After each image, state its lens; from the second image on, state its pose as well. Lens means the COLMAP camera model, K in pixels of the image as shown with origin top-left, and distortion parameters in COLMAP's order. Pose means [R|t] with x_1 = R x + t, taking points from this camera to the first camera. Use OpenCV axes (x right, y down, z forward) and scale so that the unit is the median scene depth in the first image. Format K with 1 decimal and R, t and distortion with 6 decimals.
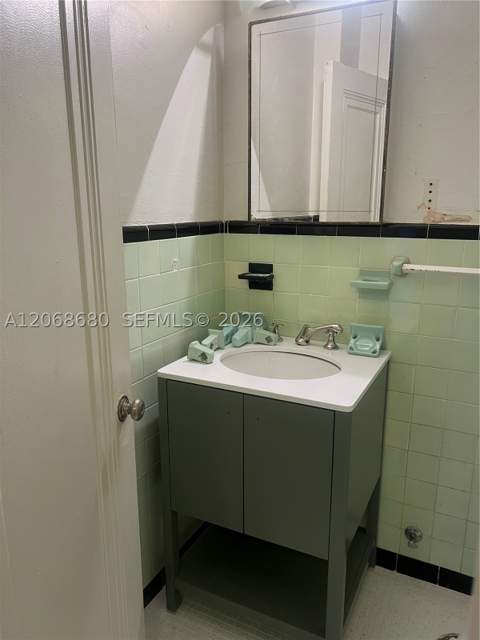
lens RADIAL K [[486.7, 0, 240.0], [0, 486.7, 335.0], [0, 0, 1]] dist [-0.003568, -0.000762]
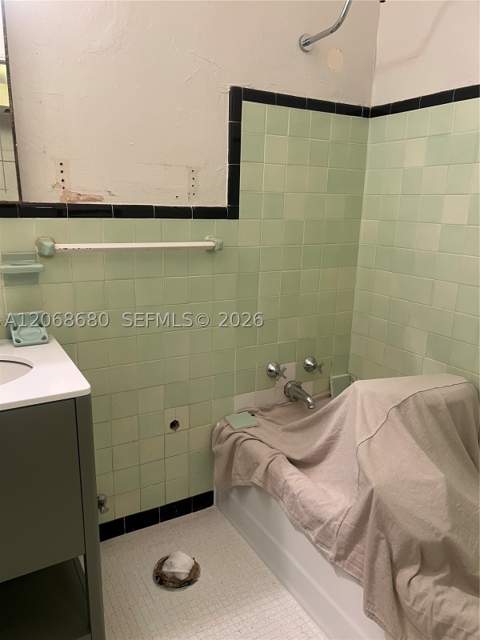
lens RADIAL K [[483.2, 0, 240.0], [0, 483.2, 320.0], [0, 0, 1]] dist [-0.001023, -0.000147]
pose [[0.548403, -0.199428, 0.812085, -0.282911], [0.185324, 0.975981, 0.114527, -0.038317], [-0.815420, 0.087692, 0.572190, 0.145210]]
